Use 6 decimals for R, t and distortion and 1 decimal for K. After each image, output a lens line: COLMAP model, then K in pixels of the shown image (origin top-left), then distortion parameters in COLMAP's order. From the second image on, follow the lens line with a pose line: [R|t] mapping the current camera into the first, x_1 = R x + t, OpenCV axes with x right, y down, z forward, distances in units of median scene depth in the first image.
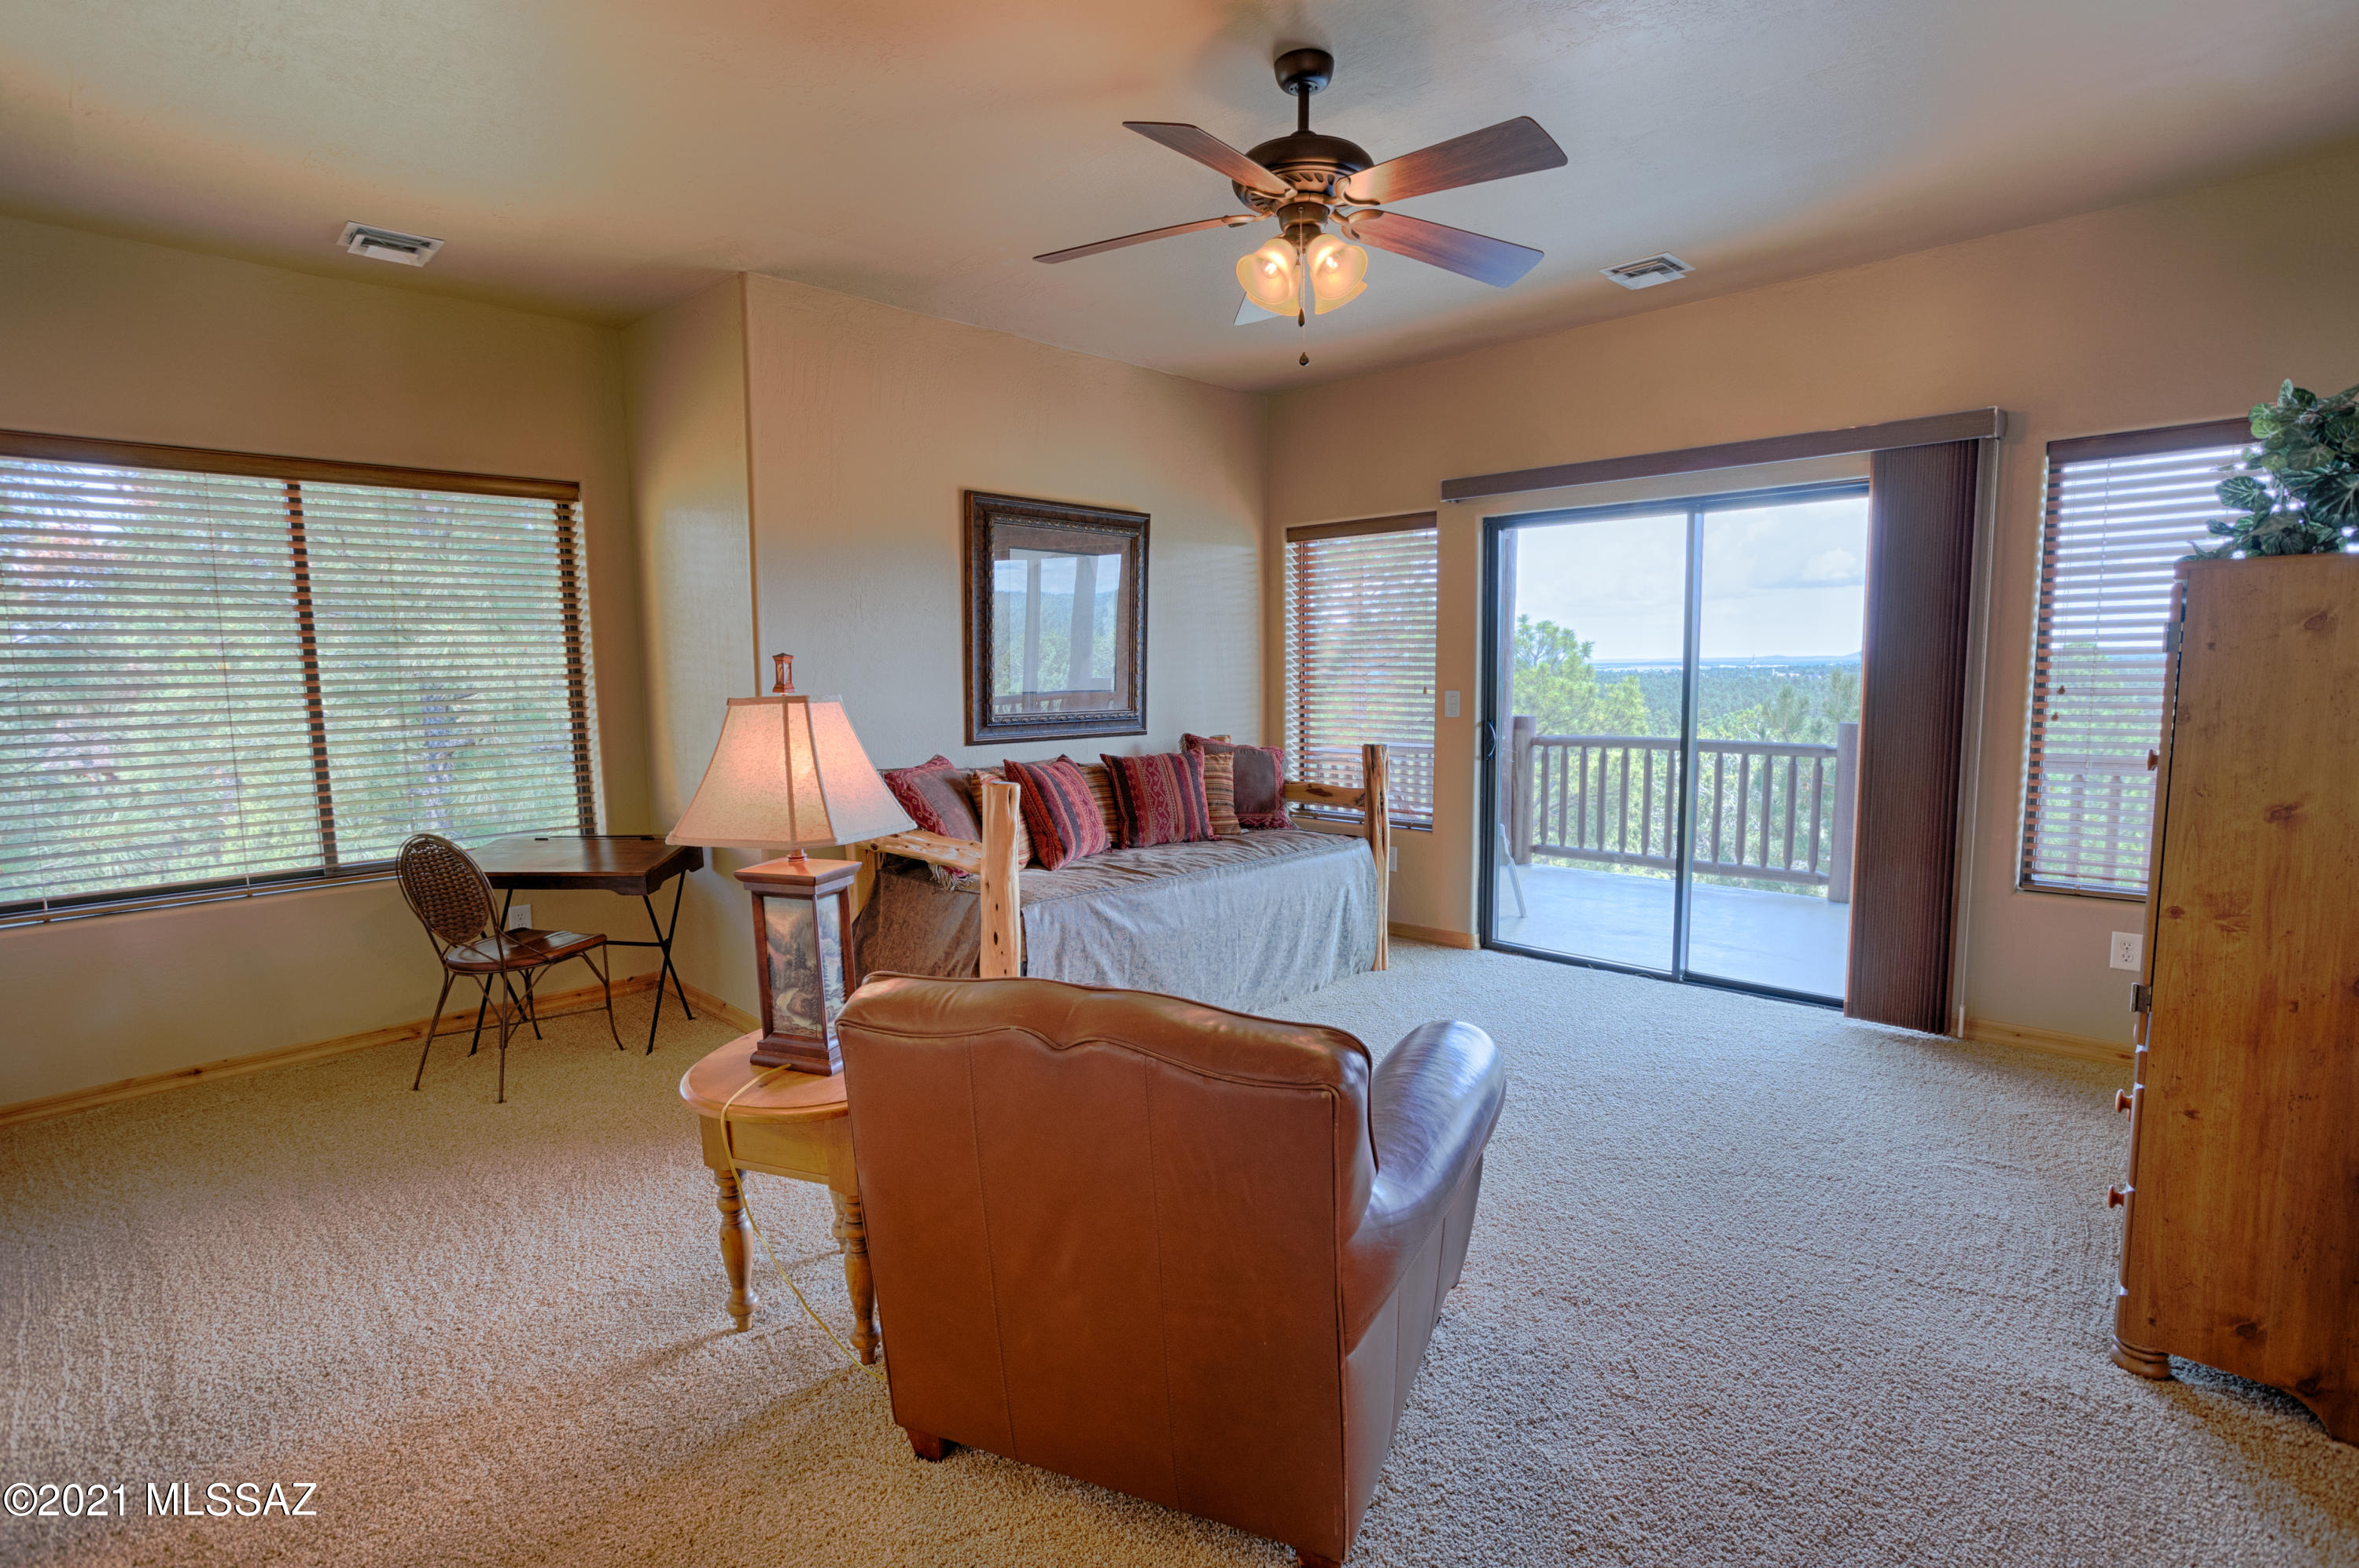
lens RADIAL K [[1138.6, 0, 1180.1], [0, 1138.6, 782.7], [0, 0, 1]] dist [-0.029571, 0.014830]
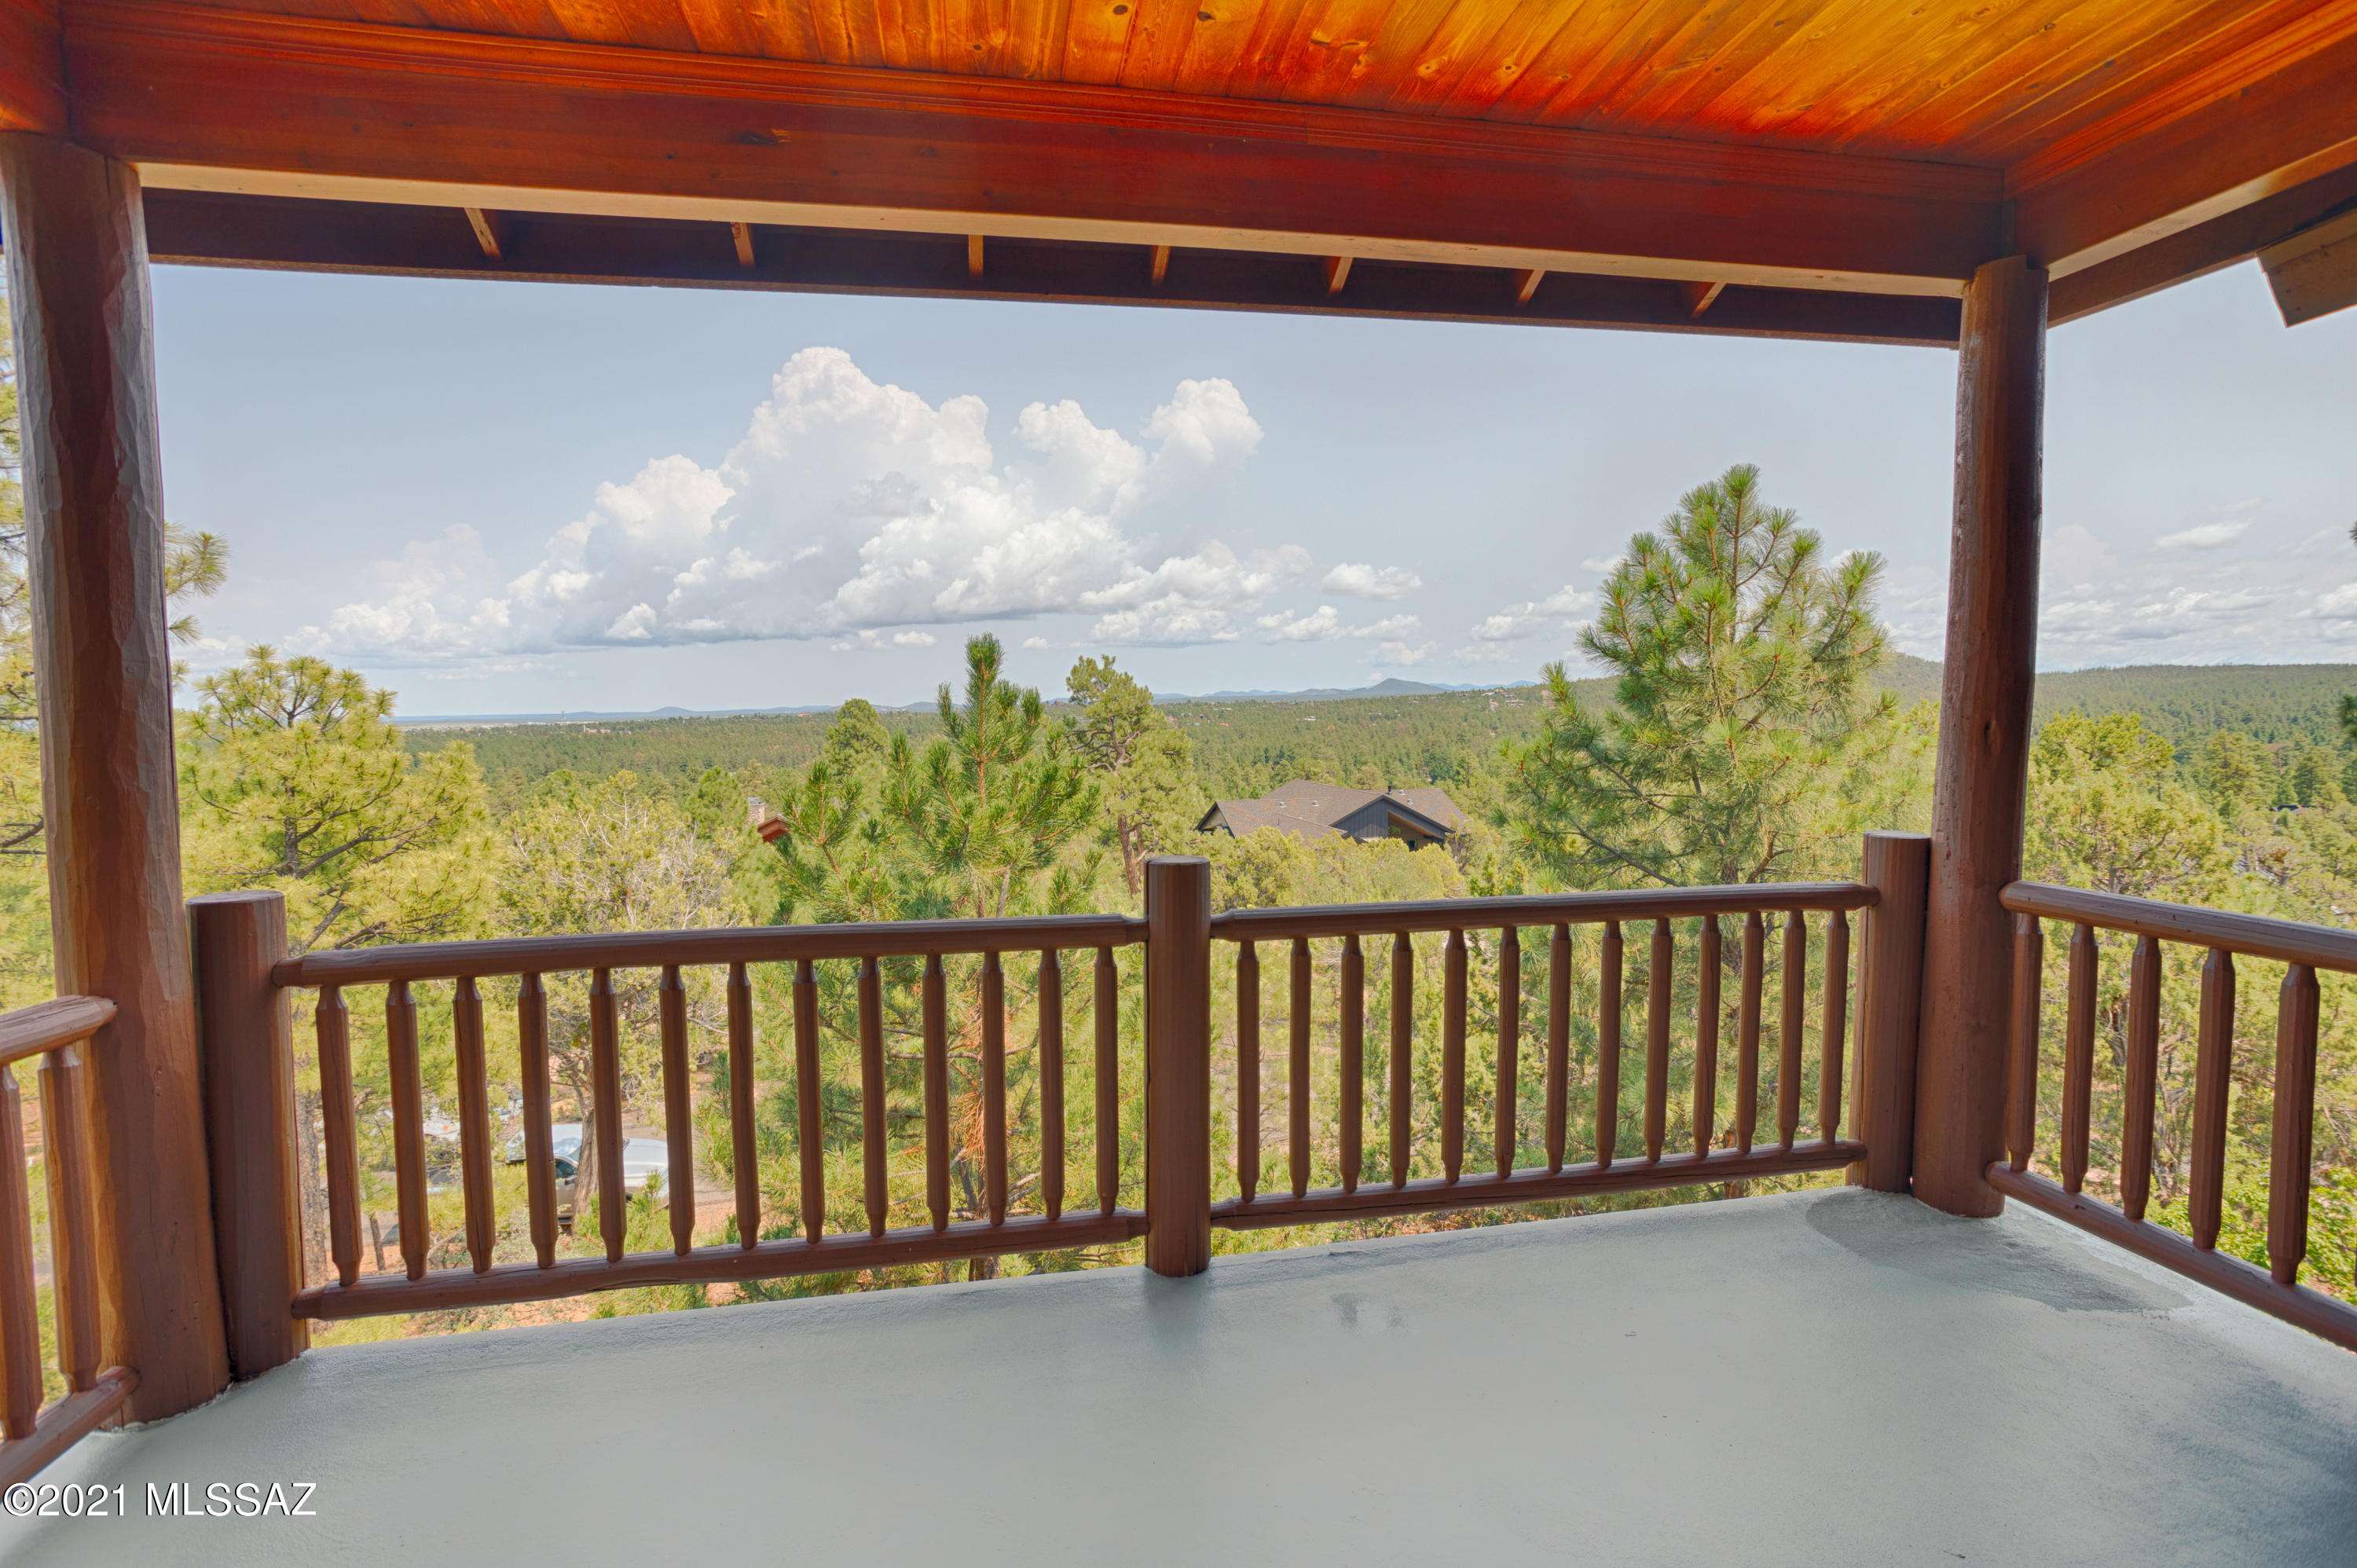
lens RADIAL K [[1137.6, 0, 1194.6], [0, 1137.6, 783.8], [0, 0, 1]] dist [-0.029571, 0.014830]
pose [[0.561103, -0.050345, 0.826214, 0.203454], [0.090662, 0.995881, -0.000887, -0.068623], [-0.822766, 0.075403, 0.563356, 0.626831]]
